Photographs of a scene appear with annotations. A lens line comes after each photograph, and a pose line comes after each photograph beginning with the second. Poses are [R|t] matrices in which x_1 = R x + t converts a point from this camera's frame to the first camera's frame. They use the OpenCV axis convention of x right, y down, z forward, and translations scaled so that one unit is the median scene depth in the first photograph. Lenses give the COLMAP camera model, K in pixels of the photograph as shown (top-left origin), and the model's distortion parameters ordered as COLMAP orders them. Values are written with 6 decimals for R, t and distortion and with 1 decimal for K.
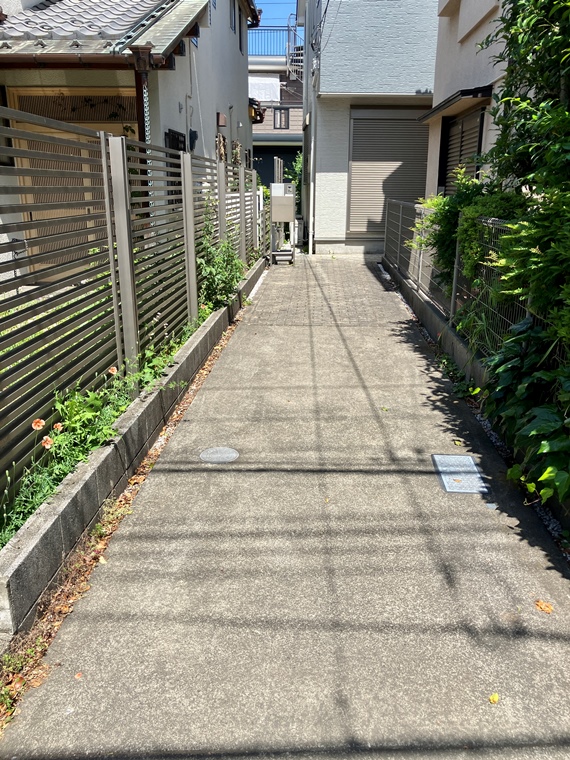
lens RADIAL K [[613.6, 0, 306.6], [0, 613.6, 381.3], [0, 0, 1]] dist [0.003272, -0.000231]
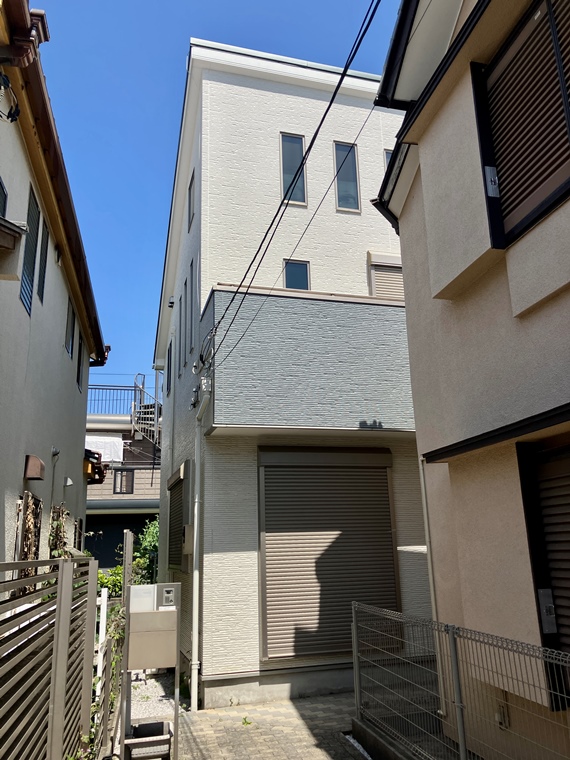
lens RADIAL K [[613.6, 0, 306.6], [0, 613.6, 381.3], [0, 0, 1]] dist [0.003272, -0.000231]
pose [[0.964371, 0.023420, 0.263514, -0.039038], [0.123756, 0.840432, -0.527596, -0.134193], [-0.233822, 0.541410, 0.807591, 0.355927]]
